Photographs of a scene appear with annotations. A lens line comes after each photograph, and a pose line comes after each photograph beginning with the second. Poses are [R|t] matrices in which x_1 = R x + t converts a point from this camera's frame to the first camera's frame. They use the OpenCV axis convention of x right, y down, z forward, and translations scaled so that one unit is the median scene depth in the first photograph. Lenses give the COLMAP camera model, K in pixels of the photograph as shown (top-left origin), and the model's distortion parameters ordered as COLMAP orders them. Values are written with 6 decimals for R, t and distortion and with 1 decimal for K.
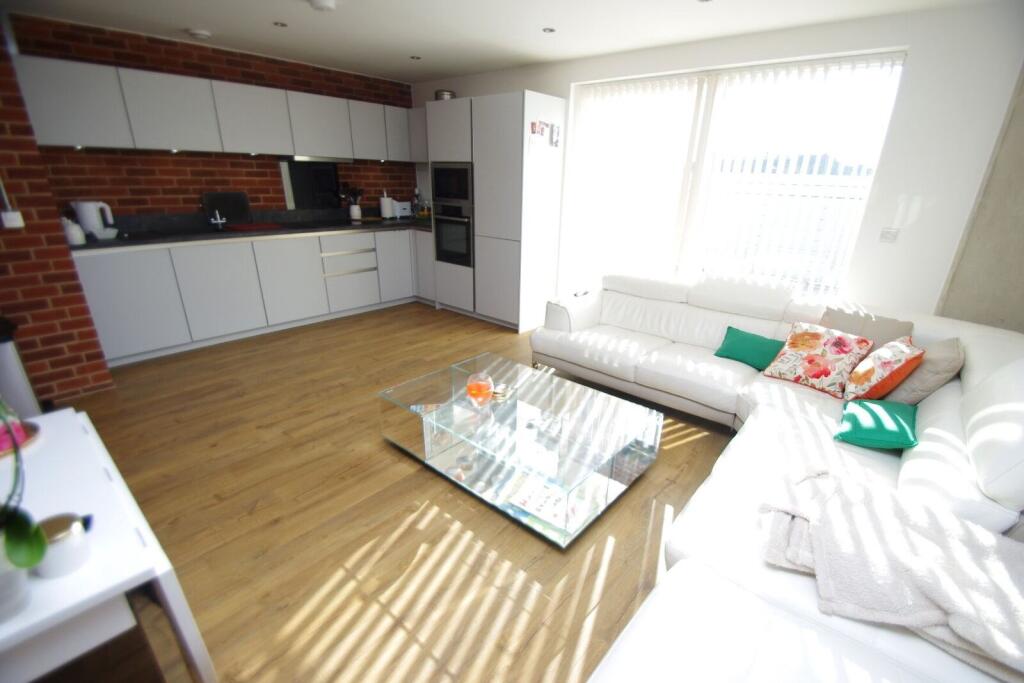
lens RADIAL K [[453.2, 0, 516.2], [0, 453.2, 365.4], [0, 0, 1]] dist [0.002513, -0.009846]
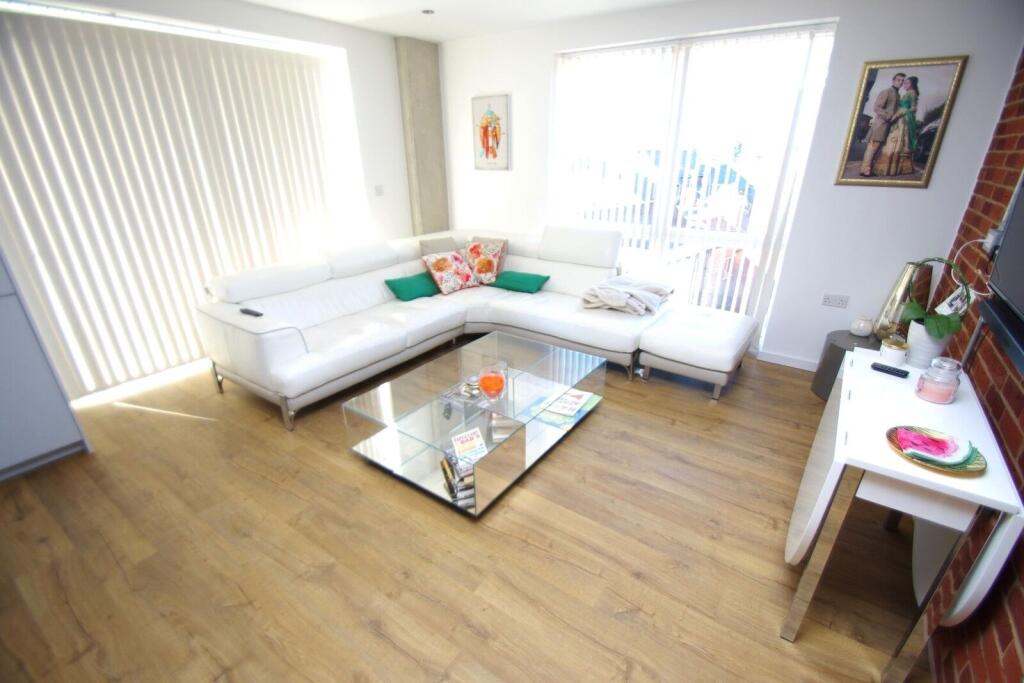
lens RADIAL K [[453.2, 0, 516.2], [0, 453.2, 365.4], [0, 0, 1]] dist [0.002513, -0.009846]
pose [[-0.095301, -0.451015, 0.887414, -0.928214], [0.374893, 0.809574, 0.451715, -0.398142], [-0.922157, 0.375734, 0.091929, 0.824706]]
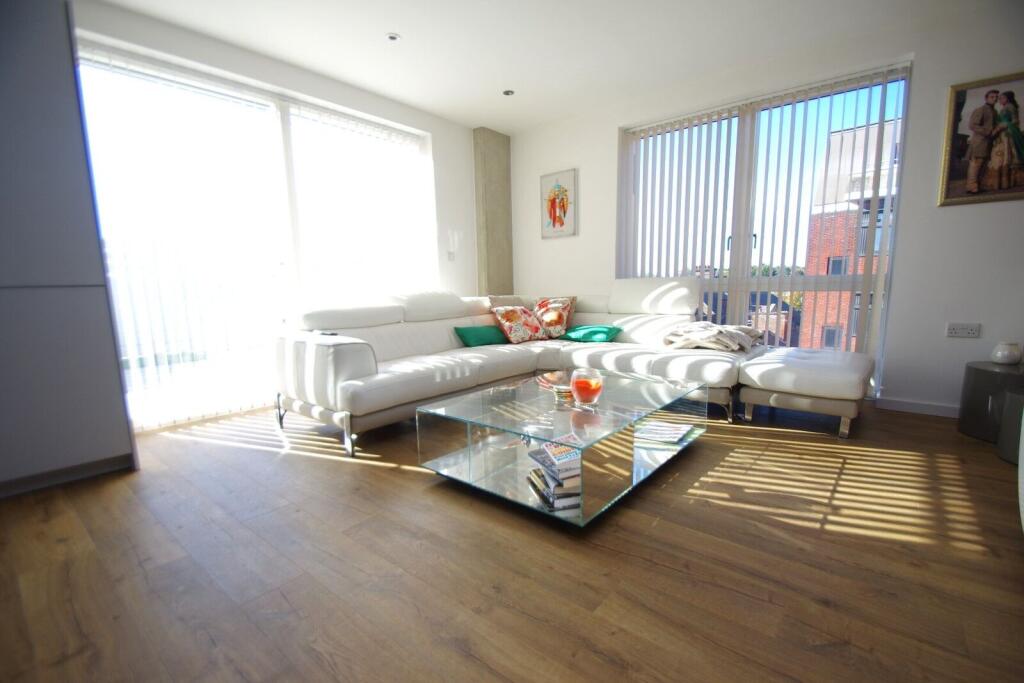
lens RADIAL K [[453.2, 0, 516.2], [0, 453.2, 365.4], [0, 0, 1]] dist [0.002513, -0.009846]
pose [[-0.009414, -0.198146, 0.980127, -0.893642], [0.395340, 0.899576, 0.185658, -0.191256], [-0.918487, 0.389231, 0.069867, 1.021905]]
